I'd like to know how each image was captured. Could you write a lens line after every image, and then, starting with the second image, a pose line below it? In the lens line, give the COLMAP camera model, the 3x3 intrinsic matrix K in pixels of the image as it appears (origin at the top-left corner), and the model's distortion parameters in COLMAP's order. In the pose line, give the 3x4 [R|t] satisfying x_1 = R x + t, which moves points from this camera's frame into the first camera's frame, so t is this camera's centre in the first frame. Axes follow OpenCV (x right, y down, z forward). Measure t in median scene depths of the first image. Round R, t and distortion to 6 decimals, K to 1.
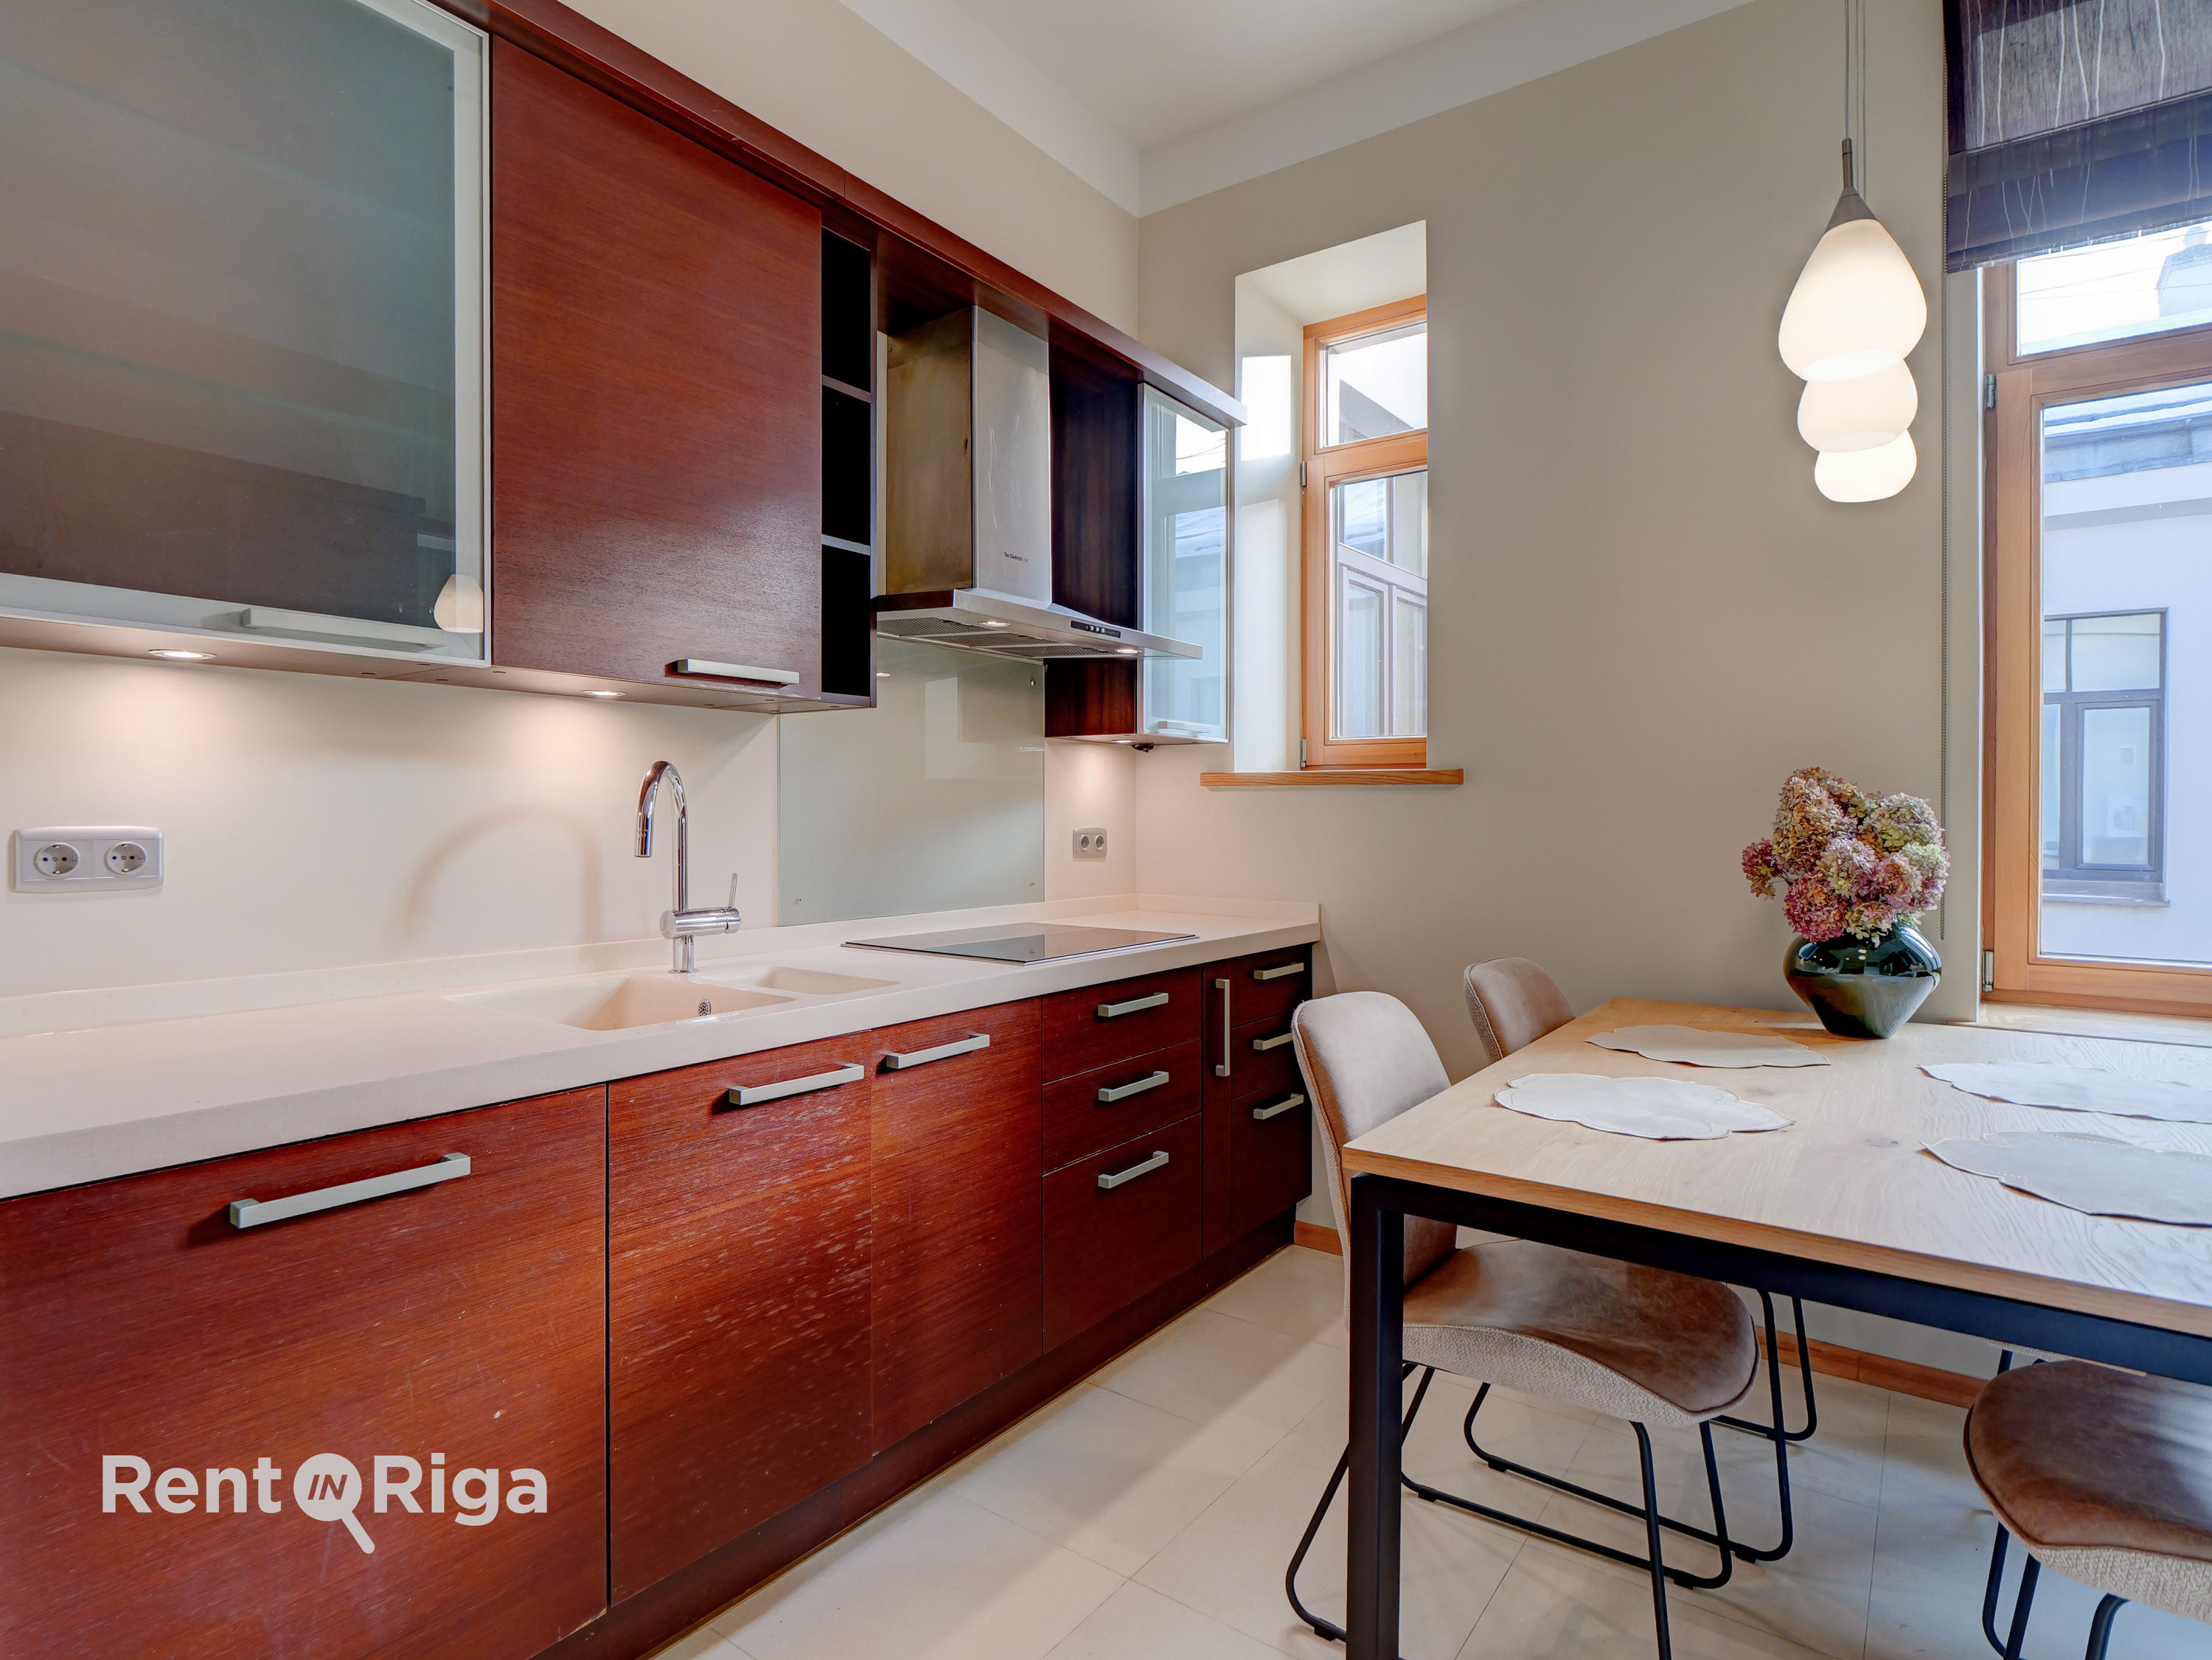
lens RADIAL K [[1175.0, 0, 1089.6], [0, 1175.0, 822.8], [0, 0, 1]] dist [-0.005284, -0.002284]
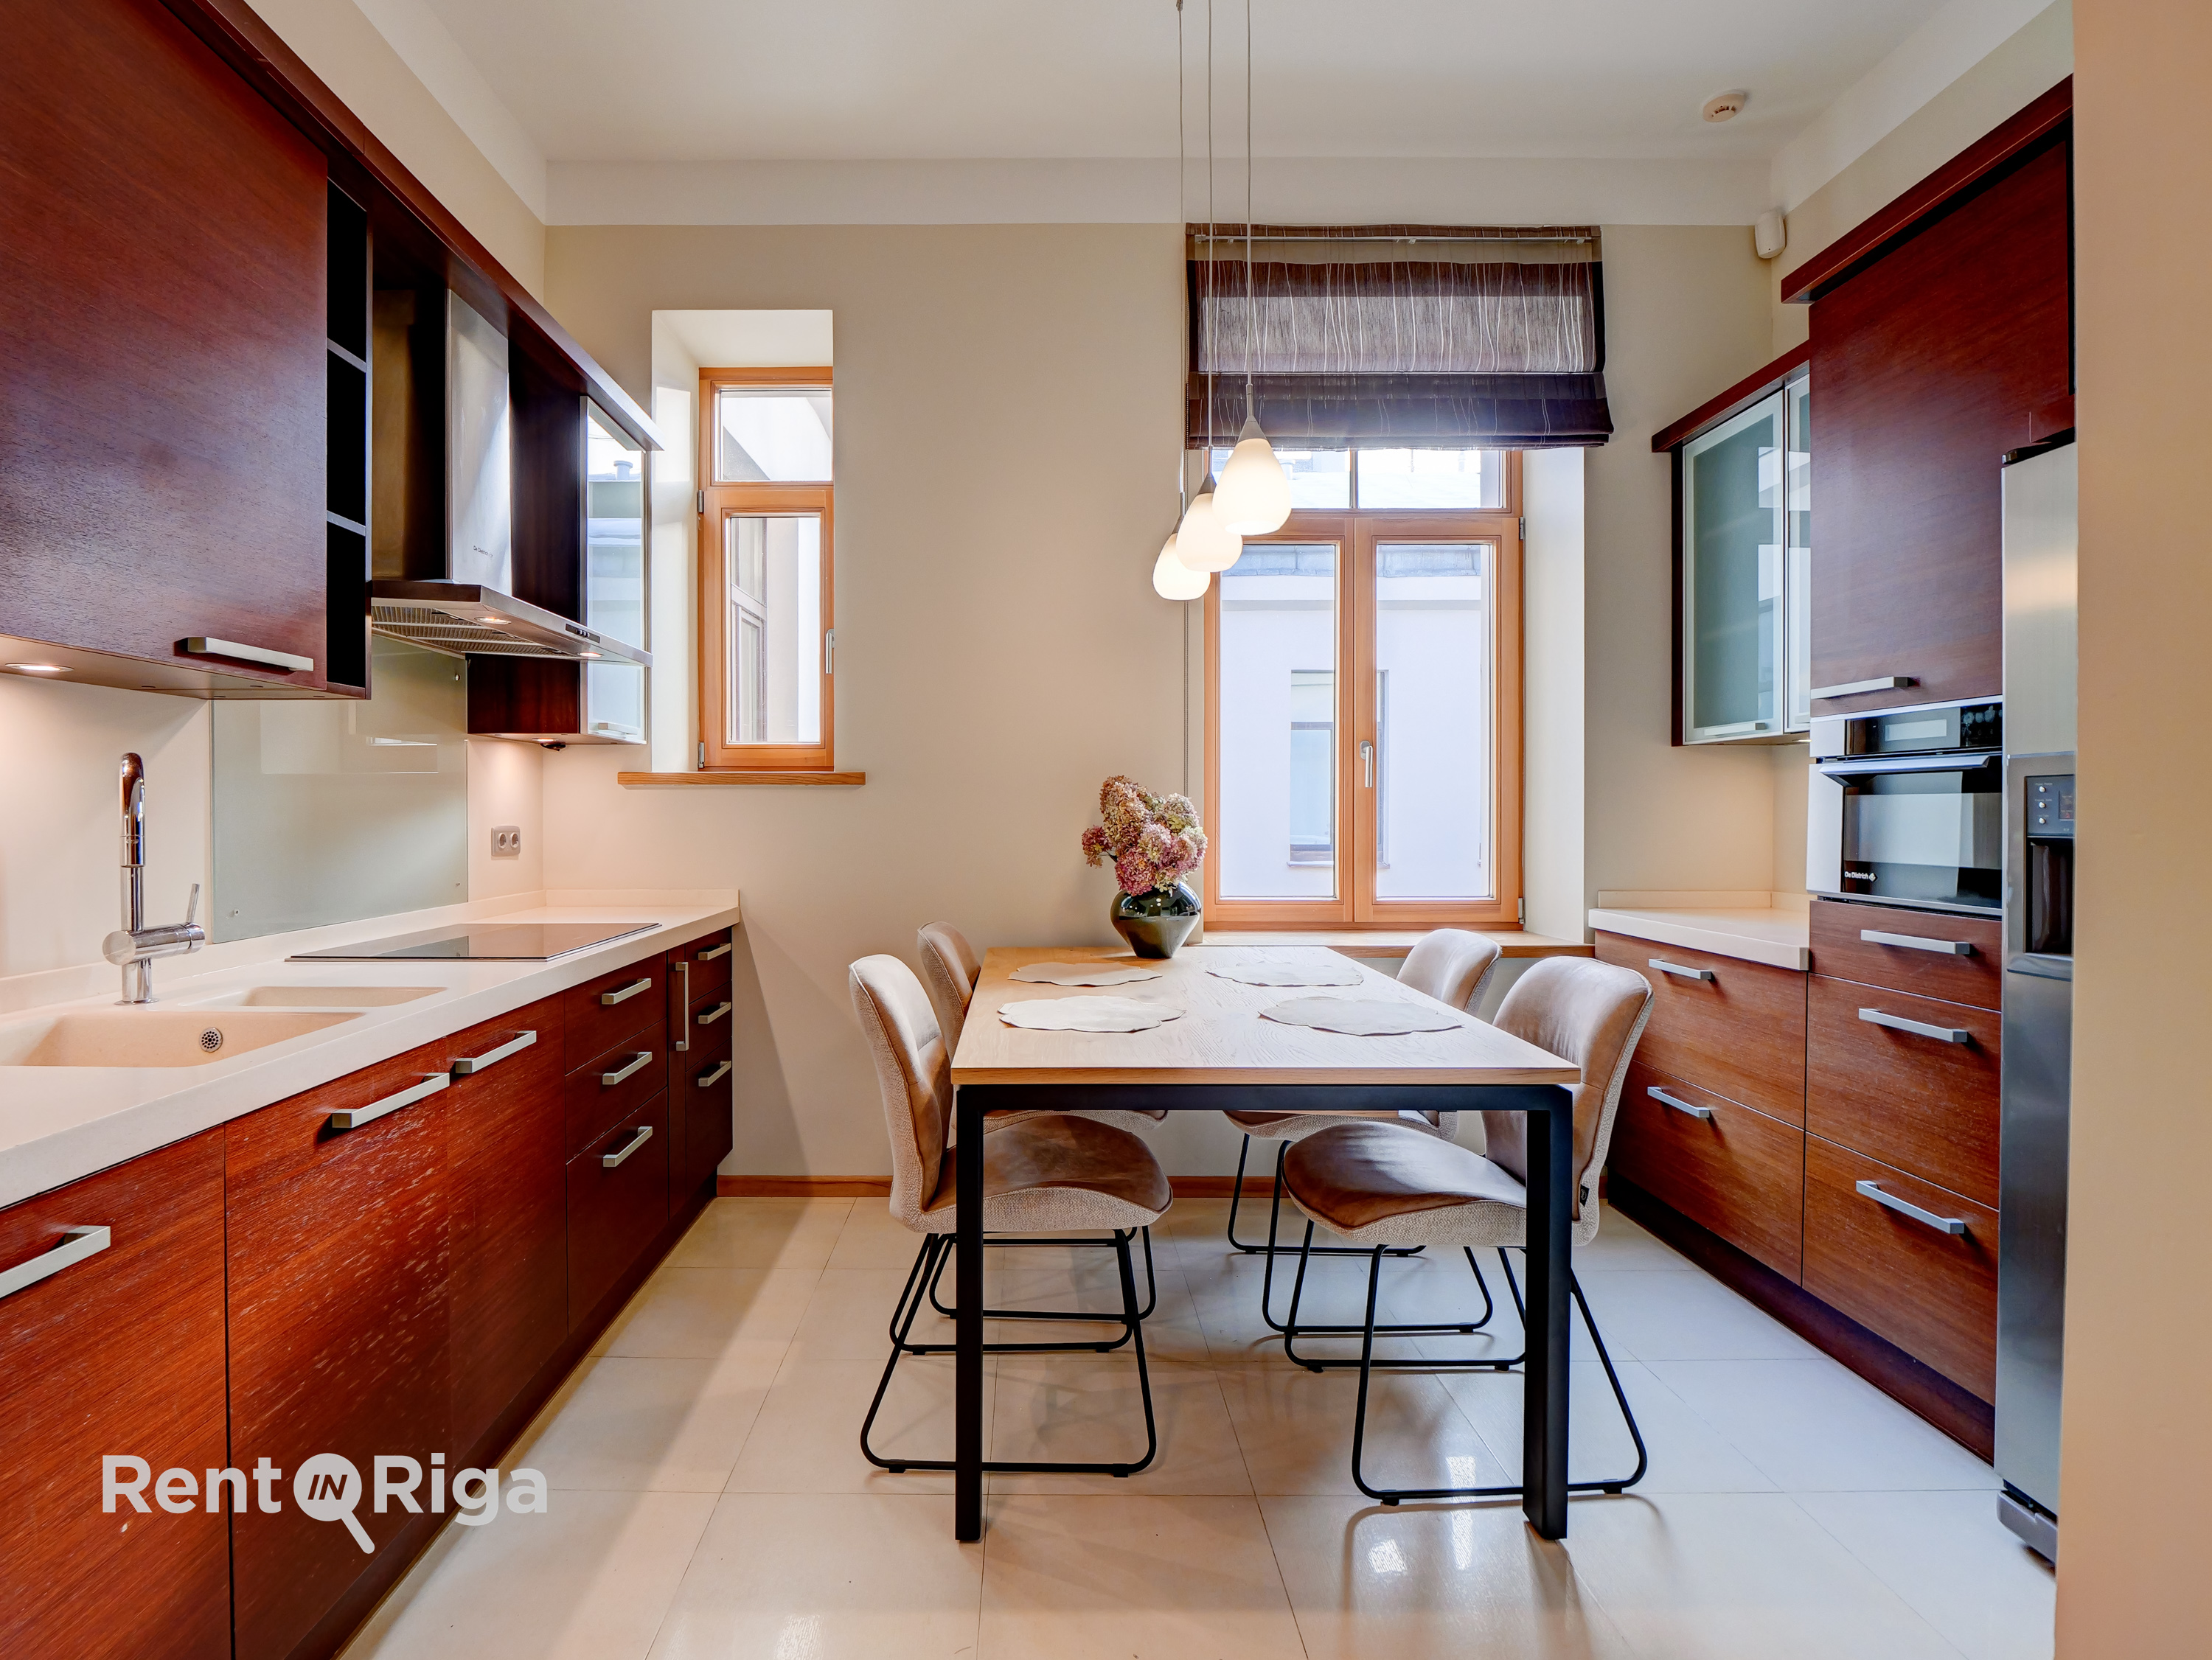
lens RADIAL K [[1074.0, 0, 1055.6], [0, 1074.0, 821.1], [0, 0, 1]] dist [-0.017887, -0.000650]
pose [[0.799807, -0.012885, 0.600119, -0.257982], [0.010649, 0.999917, 0.007276, -0.001674], [-0.600163, 0.000571, 0.799878, -0.005361]]
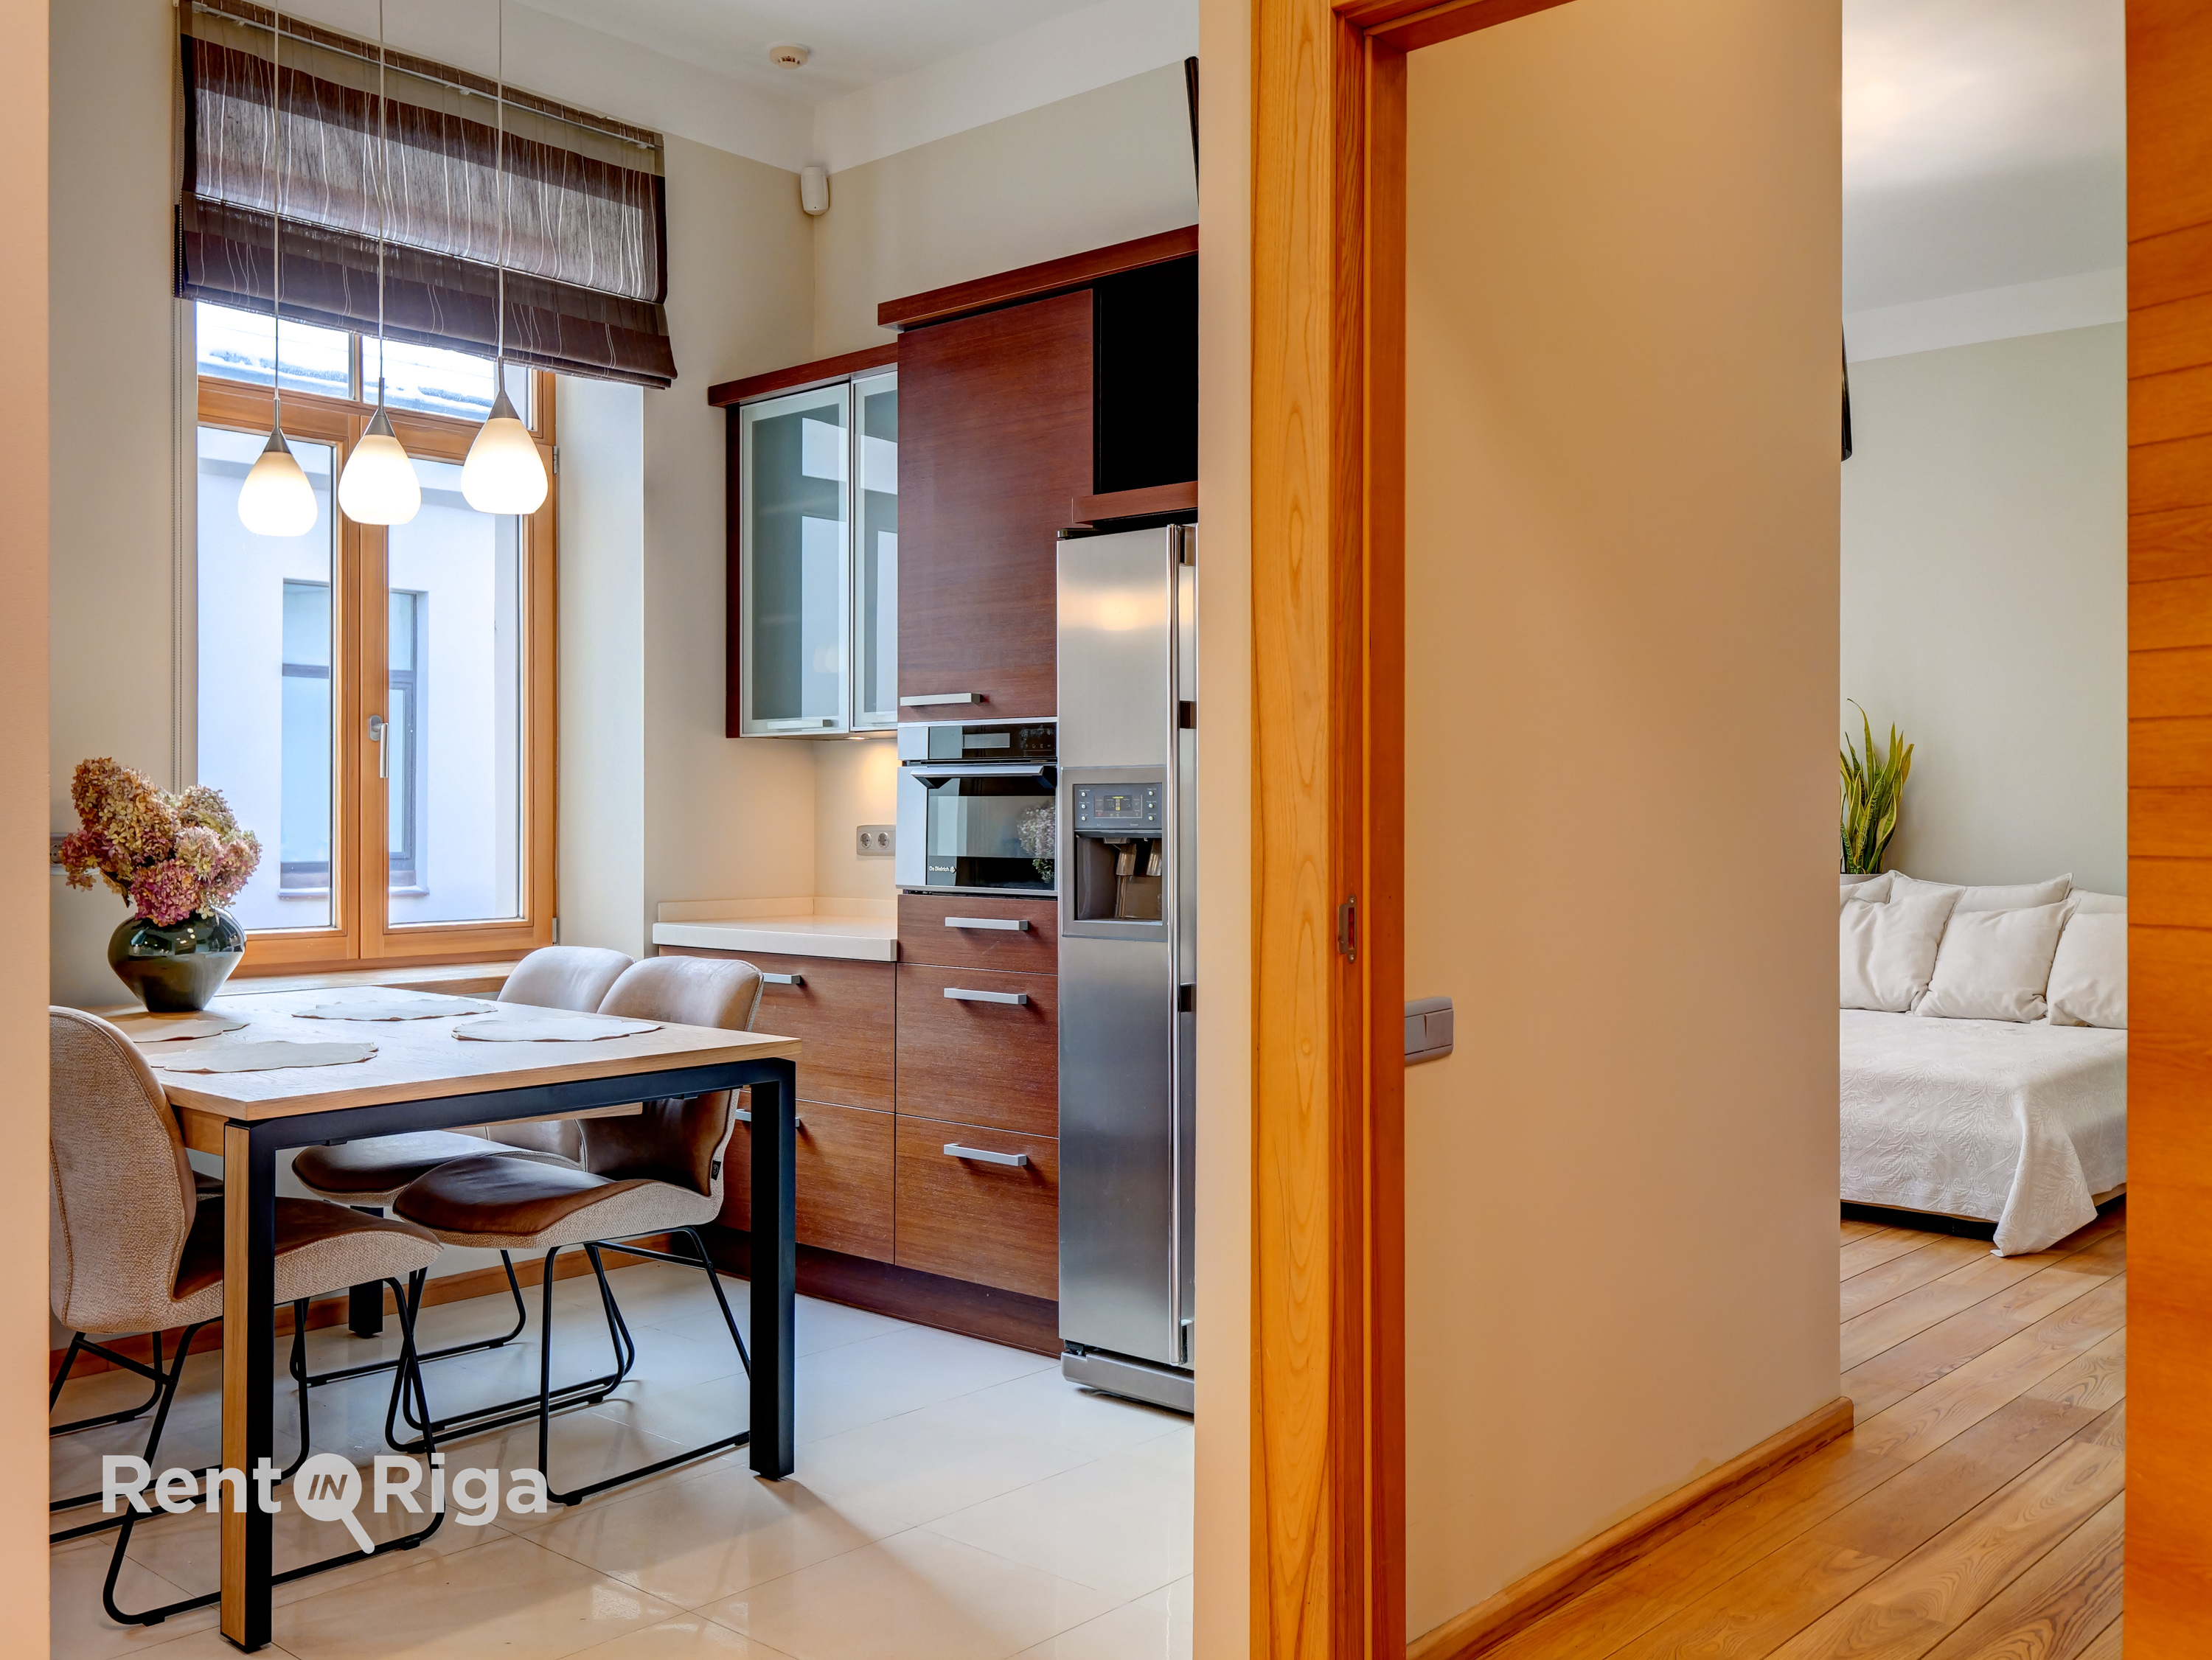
lens RADIAL K [[1955.8, 0, 1093.6], [0, 1955.8, 824.6], [0, 0, 1]] dist [0.043904, 0.005716]
pose [[0.071891, -0.013550, 0.997320, -1.096540], [0.006396, 0.999893, 0.013124, -0.007163], [-0.997392, 0.005435, 0.071970, 0.037975]]
